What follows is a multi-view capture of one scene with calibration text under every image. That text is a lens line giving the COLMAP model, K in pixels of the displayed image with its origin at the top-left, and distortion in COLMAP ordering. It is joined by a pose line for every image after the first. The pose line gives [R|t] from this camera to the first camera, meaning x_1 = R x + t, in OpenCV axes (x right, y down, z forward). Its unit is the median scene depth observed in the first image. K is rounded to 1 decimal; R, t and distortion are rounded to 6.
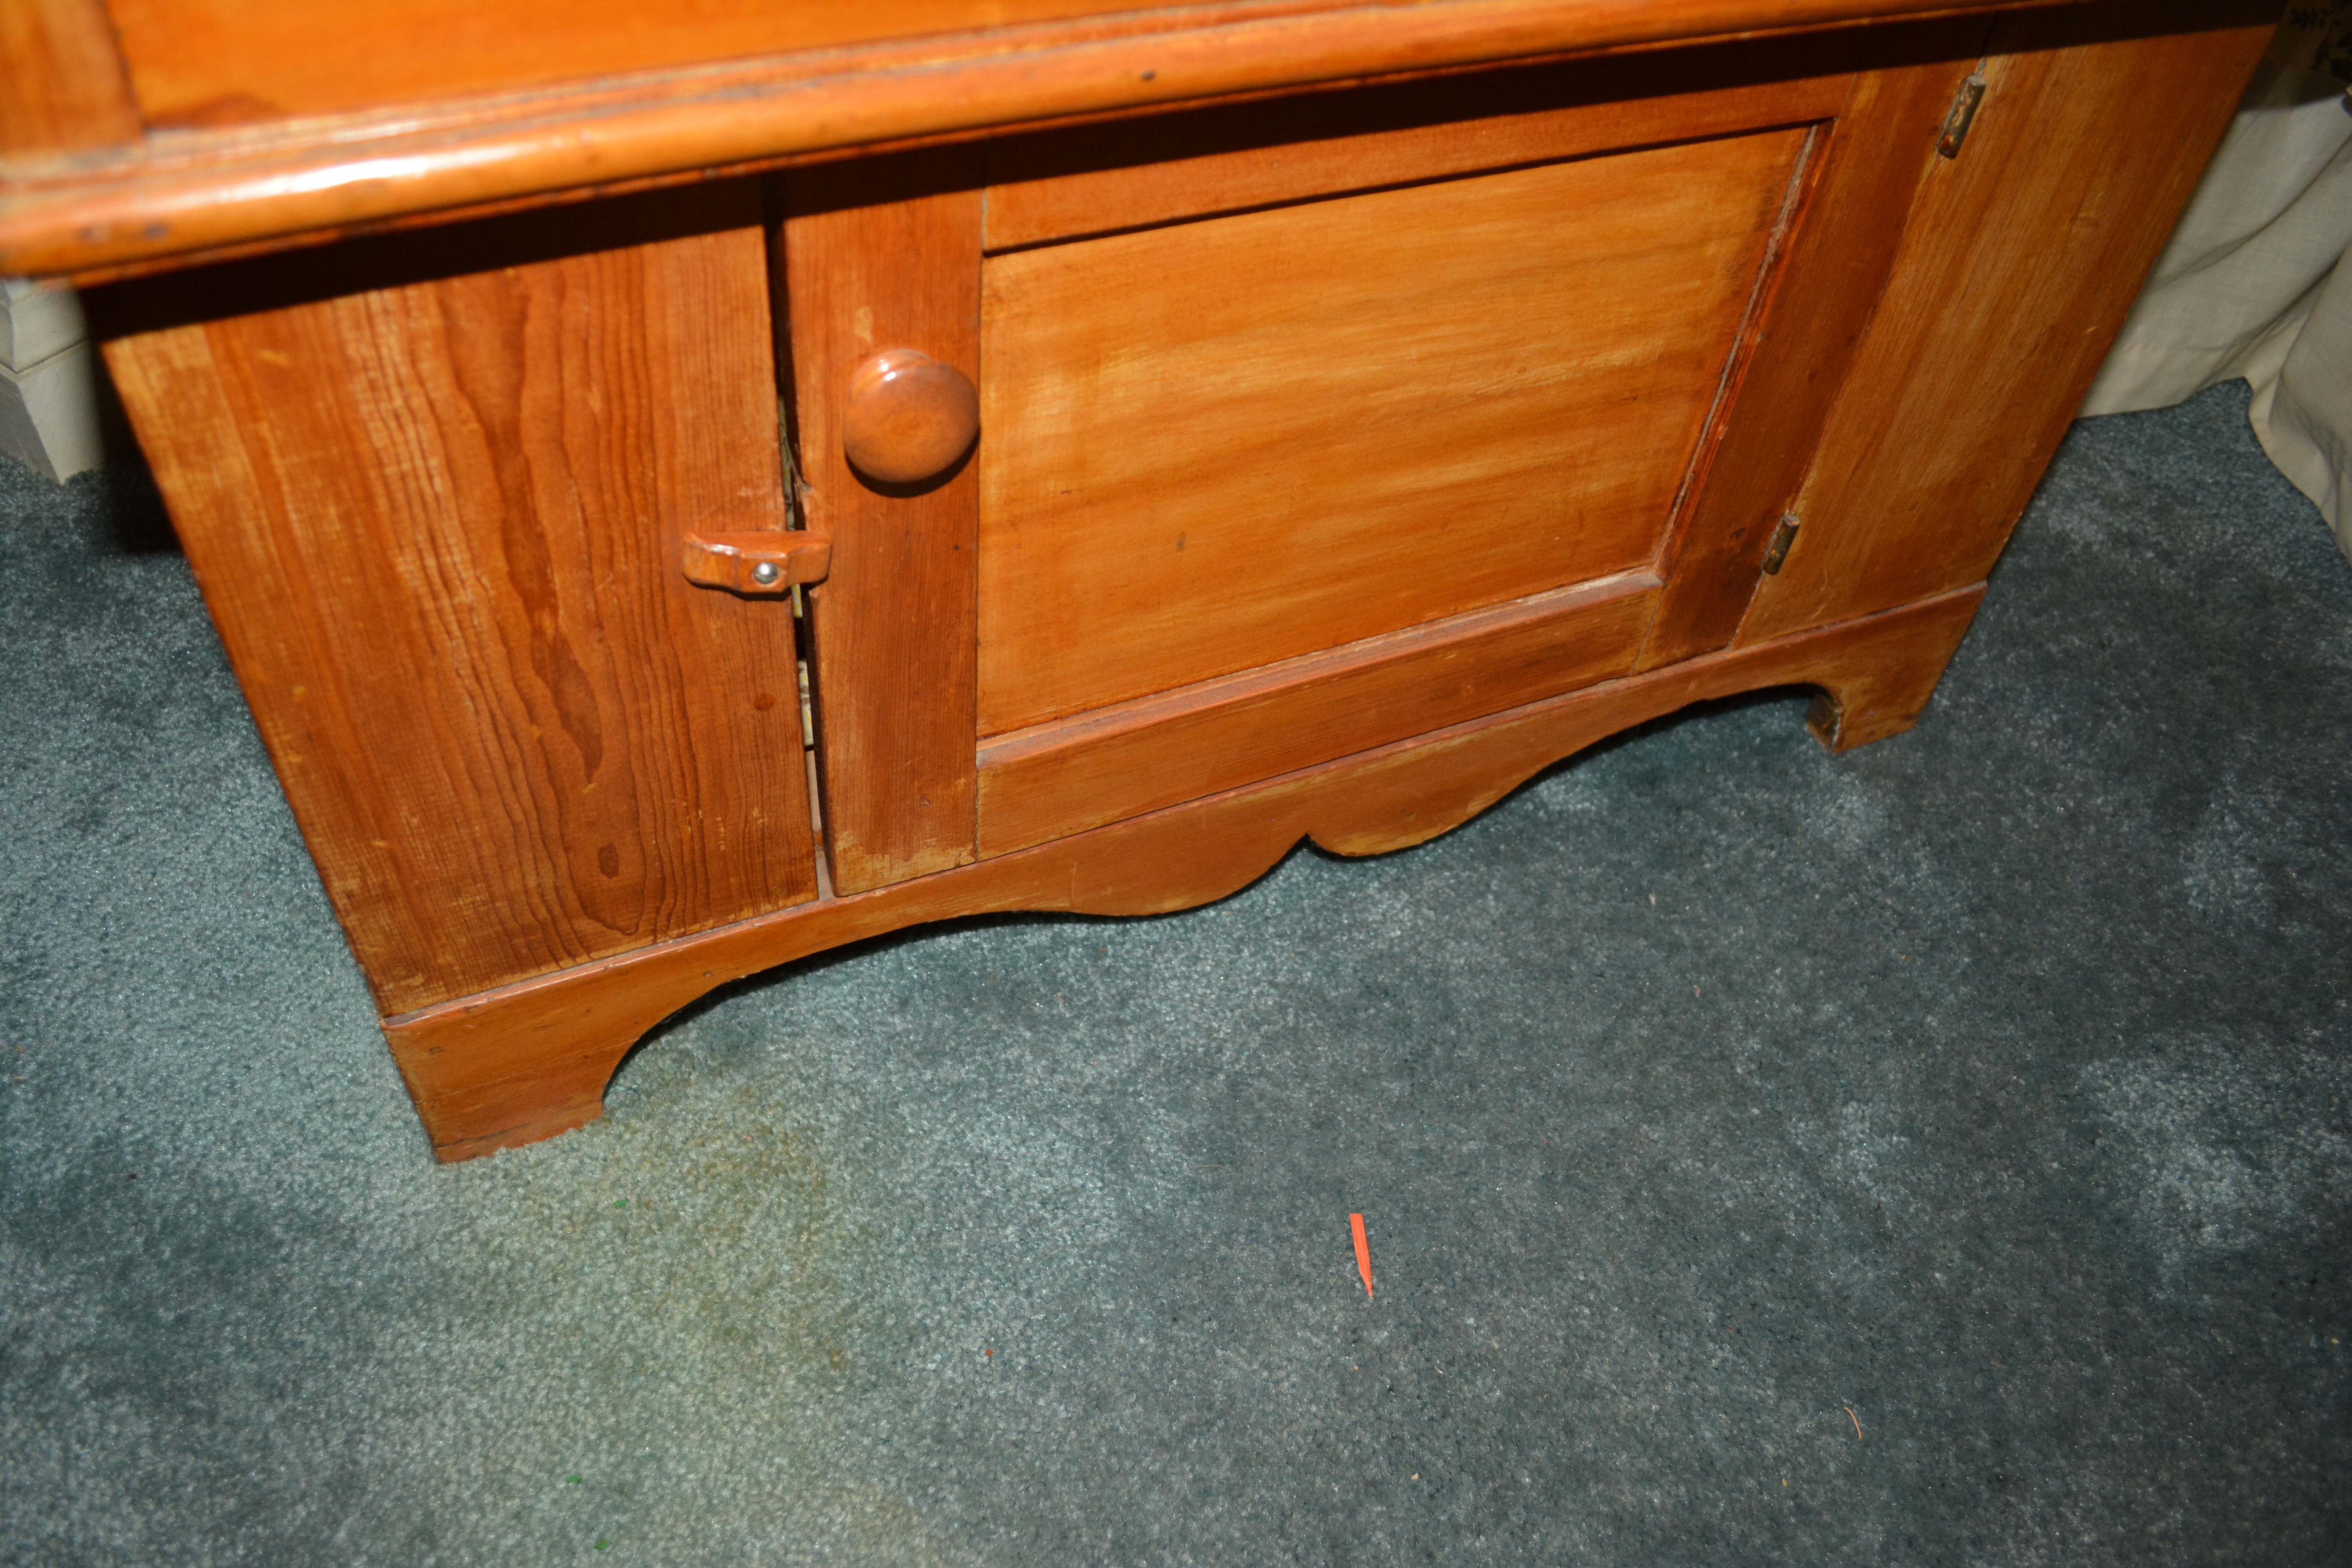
lens RADIAL K [[1832.4, 0, 1163.8], [0, 1832.4, 787.8], [0, 0, 1]] dist [-0.086597, 0.014613]
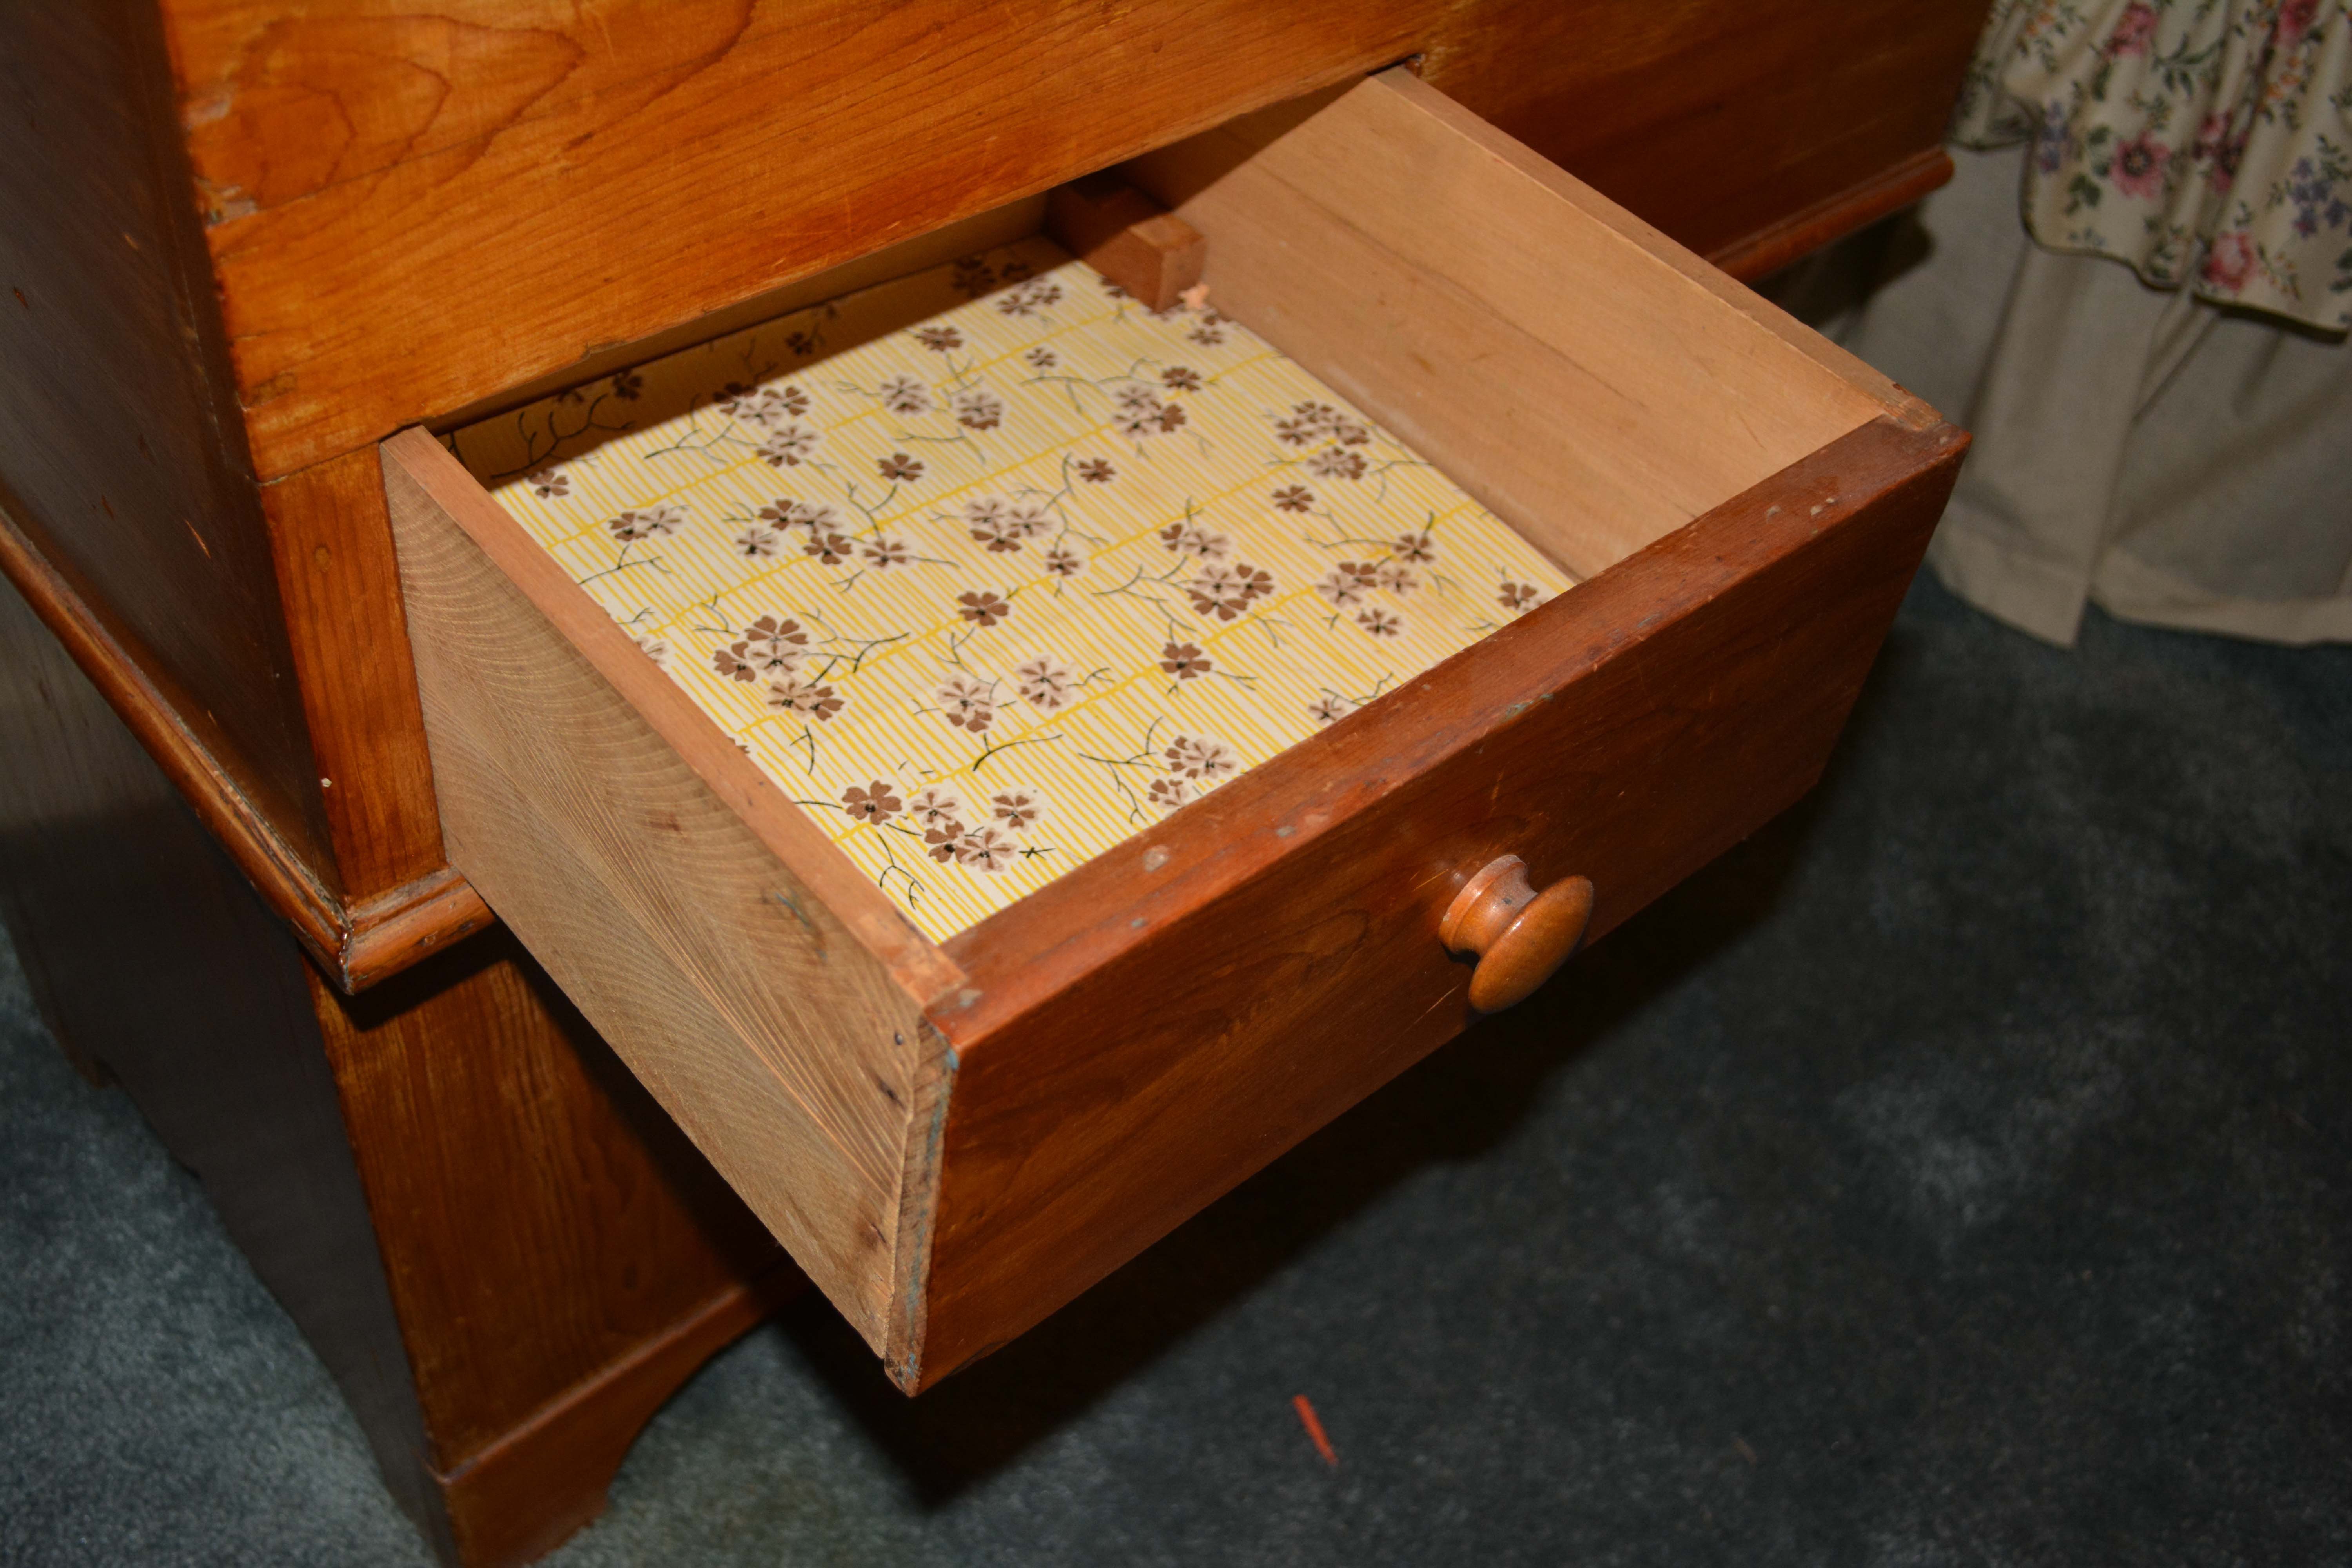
lens RADIAL K [[2241.7, 0, 1169.4], [0, 2241.7, 771.7], [0, 0, 1]] dist [-0.064090, 0.000947]
pose [[0.945382, -0.216251, 0.243902, -0.234163], [0.227357, 0.973645, -0.017990, -0.143292], [-0.233584, 0.072460, 0.969633, -0.366783]]
